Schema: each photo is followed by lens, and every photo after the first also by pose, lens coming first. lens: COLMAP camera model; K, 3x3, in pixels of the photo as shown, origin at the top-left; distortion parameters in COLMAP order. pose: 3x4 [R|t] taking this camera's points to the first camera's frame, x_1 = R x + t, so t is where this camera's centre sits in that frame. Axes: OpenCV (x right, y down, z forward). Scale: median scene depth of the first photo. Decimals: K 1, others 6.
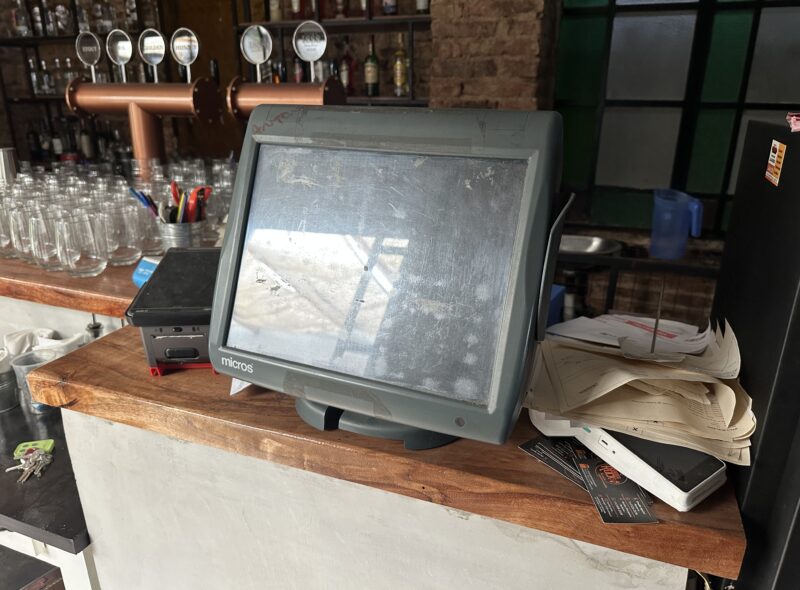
lens RADIAL K [[563.6, 0, 405.3], [0, 563.6, 293.7], [0, 0, 1]] dist [0.041336, -0.067140]
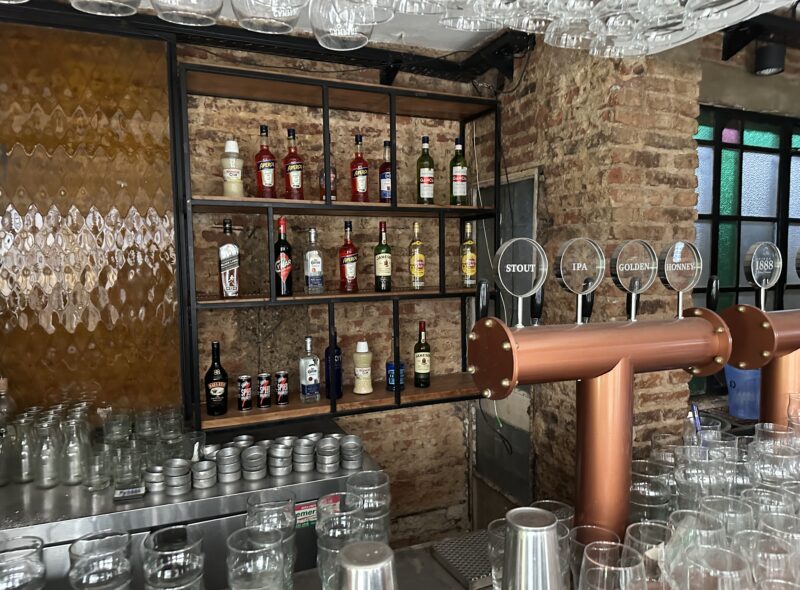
lens RADIAL K [[563.6, 0, 397.7], [0, 563.6, 294.6], [0, 0, 1]] dist [0.041336, -0.067140]
pose [[0.721024, -0.061461, 0.690179, -0.893986], [0.237544, 0.957623, -0.162883, -0.307206], [-0.650920, 0.281390, 0.705069, 0.619643]]
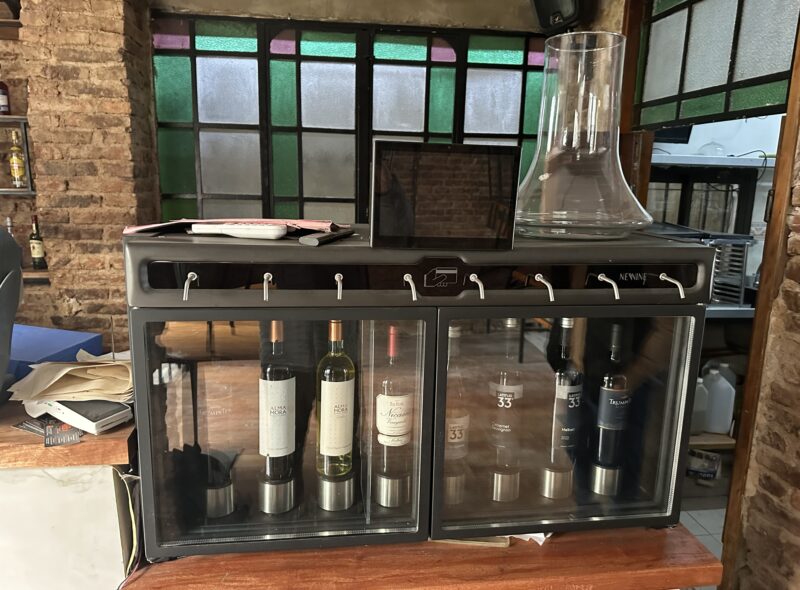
lens RADIAL K [[563.6, 0, 394.0], [0, 563.6, 298.5], [0, 0, 1]] dist [0.041336, -0.067140]
pose [[0.878178, -0.089133, 0.469956, 0.126639], [0.146585, 0.985362, -0.087027, 0.061961], [-0.455319, 0.145314, 0.878389, -0.285123]]
